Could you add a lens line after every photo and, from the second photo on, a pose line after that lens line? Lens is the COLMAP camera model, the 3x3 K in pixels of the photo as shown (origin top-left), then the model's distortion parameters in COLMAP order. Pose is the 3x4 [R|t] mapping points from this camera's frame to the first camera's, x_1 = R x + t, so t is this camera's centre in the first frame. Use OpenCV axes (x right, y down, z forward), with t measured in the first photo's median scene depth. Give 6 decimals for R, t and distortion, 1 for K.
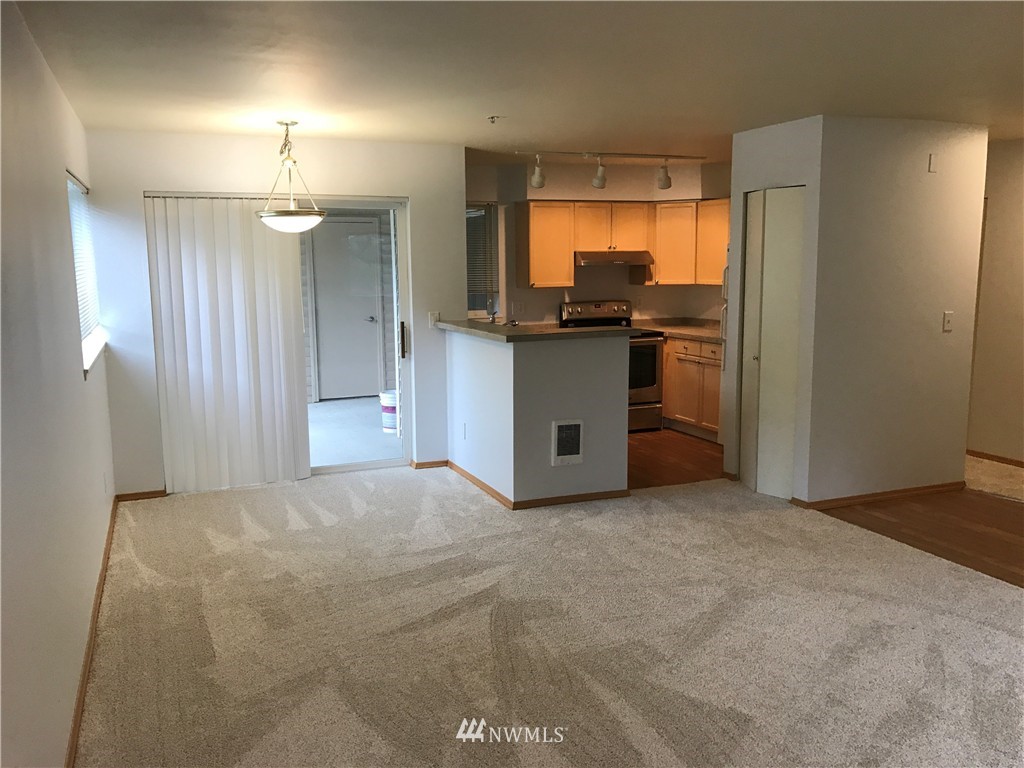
lens RADIAL K [[844.1, 0, 513.8], [0, 844.1, 383.8], [0, 0, 1]] dist [0.033121, -0.013778]
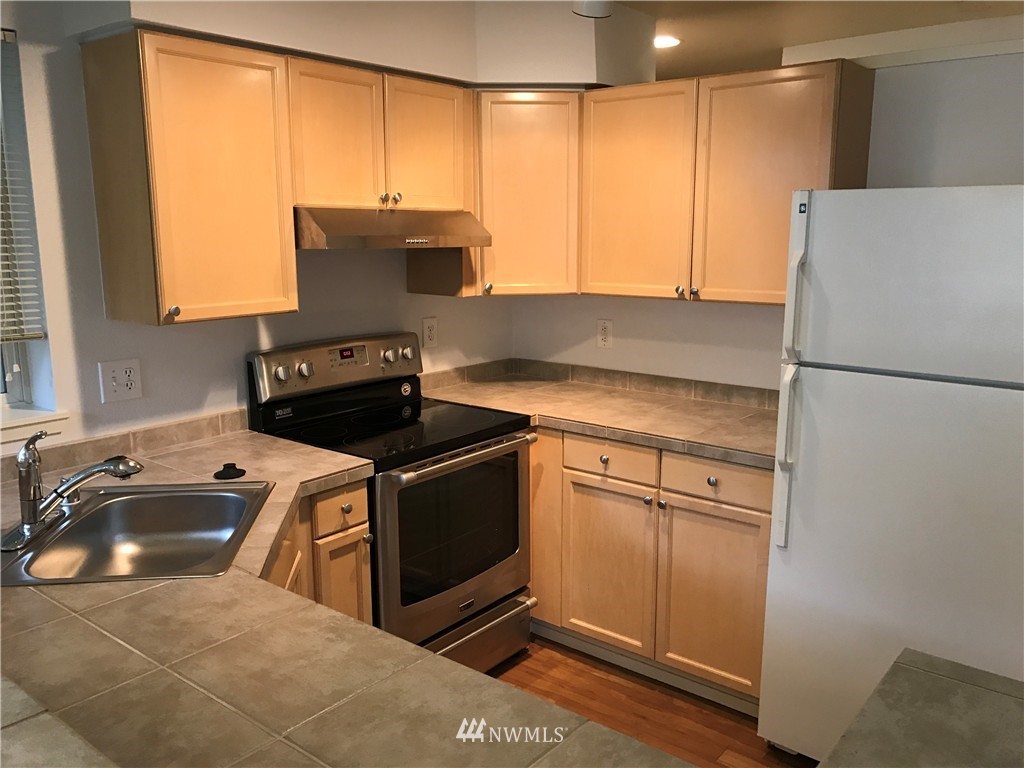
lens RADIAL K [[844.1, 0, 508.4], [0, 844.1, 378.0], [0, 0, 1]] dist [0.033121, -0.013778]
pose [[0.885542, -0.071393, 0.459041, -0.012345], [0.057644, 0.997371, 0.043916, -0.096505], [-0.460969, -0.012429, 0.887329, 0.647533]]
